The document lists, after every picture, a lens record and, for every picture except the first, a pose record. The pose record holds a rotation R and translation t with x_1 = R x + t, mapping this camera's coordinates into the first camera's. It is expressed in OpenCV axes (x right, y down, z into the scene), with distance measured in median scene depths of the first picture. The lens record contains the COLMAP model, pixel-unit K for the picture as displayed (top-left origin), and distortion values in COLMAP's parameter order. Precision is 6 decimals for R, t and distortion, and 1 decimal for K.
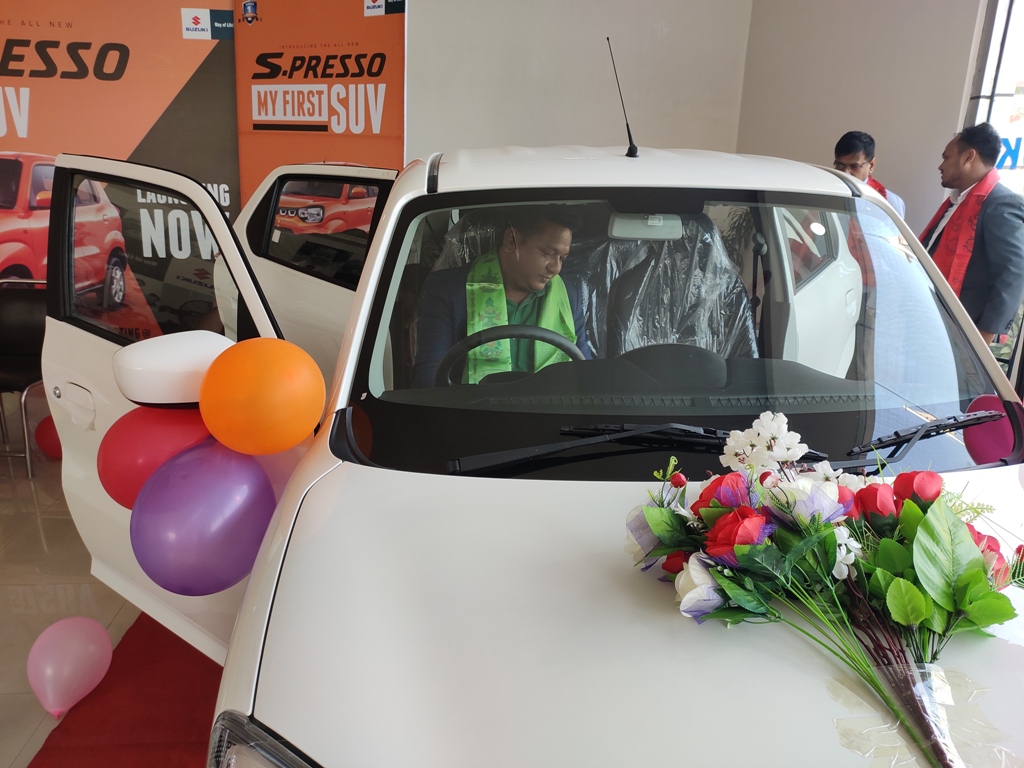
lens RADIAL K [[738.1, 0, 513.5], [0, 738.1, 420.6], [0, 0, 1]] dist [0.053080, -0.005766]
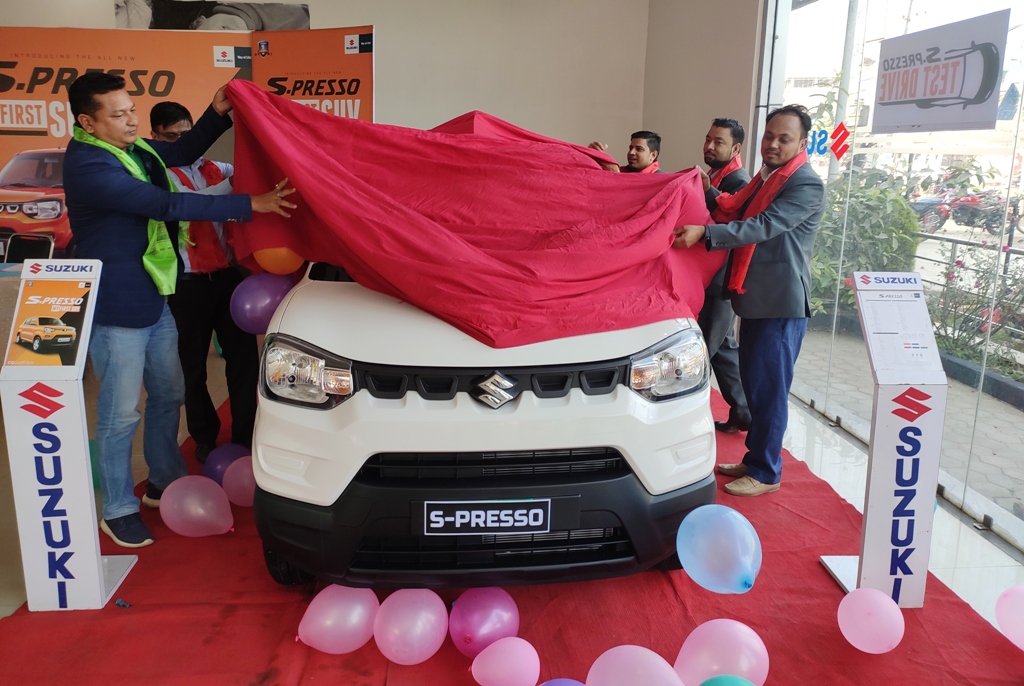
lens RADIAL K [[807.5, 0, 512.0], [0, 807.5, 343.0], [0, 0, 1]] dist [0.157051, -0.094580]
pose [[0.999830, -0.011595, -0.014333, 0.131456], [0.010191, 0.995477, -0.094454, 0.157003], [0.015364, 0.094292, 0.995426, -0.495348]]
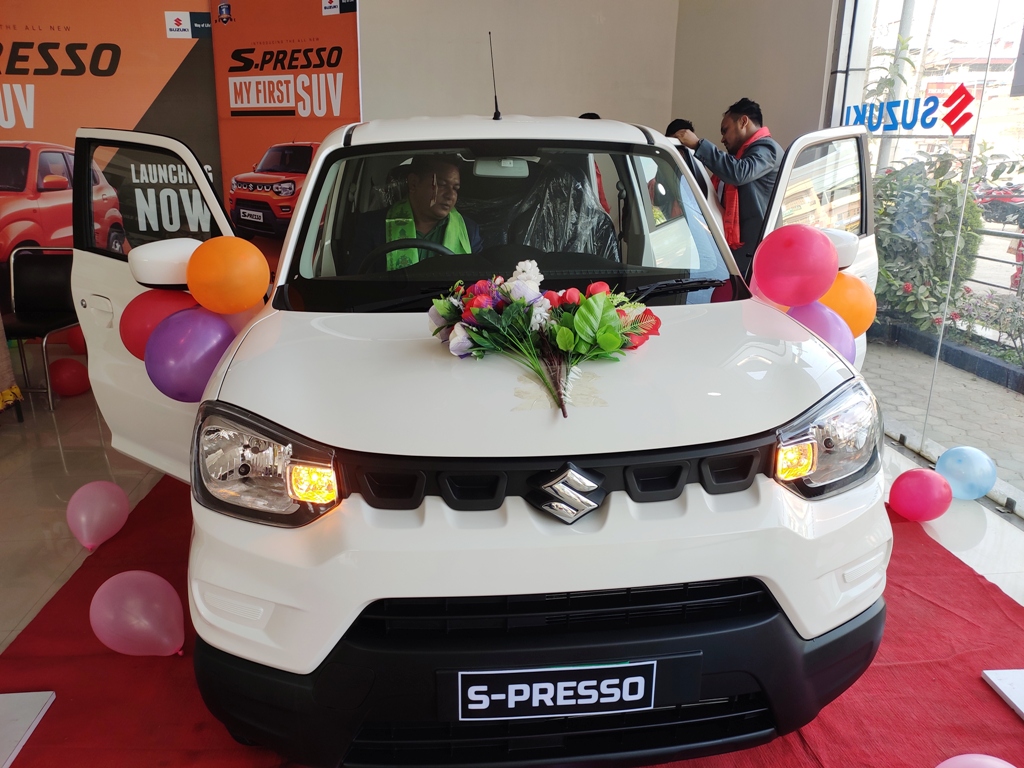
lens RADIAL K [[737.1, 0, 513.5], [0, 737.1, 412.8], [0, 0, 1]] dist [0.062325, -0.006036]
pose [[0.999567, -0.029263, 0.003078, 0.073850], [0.029252, 0.999566, 0.003406, 0.081161], [-0.003176, -0.003315, 0.999989, -0.167298]]
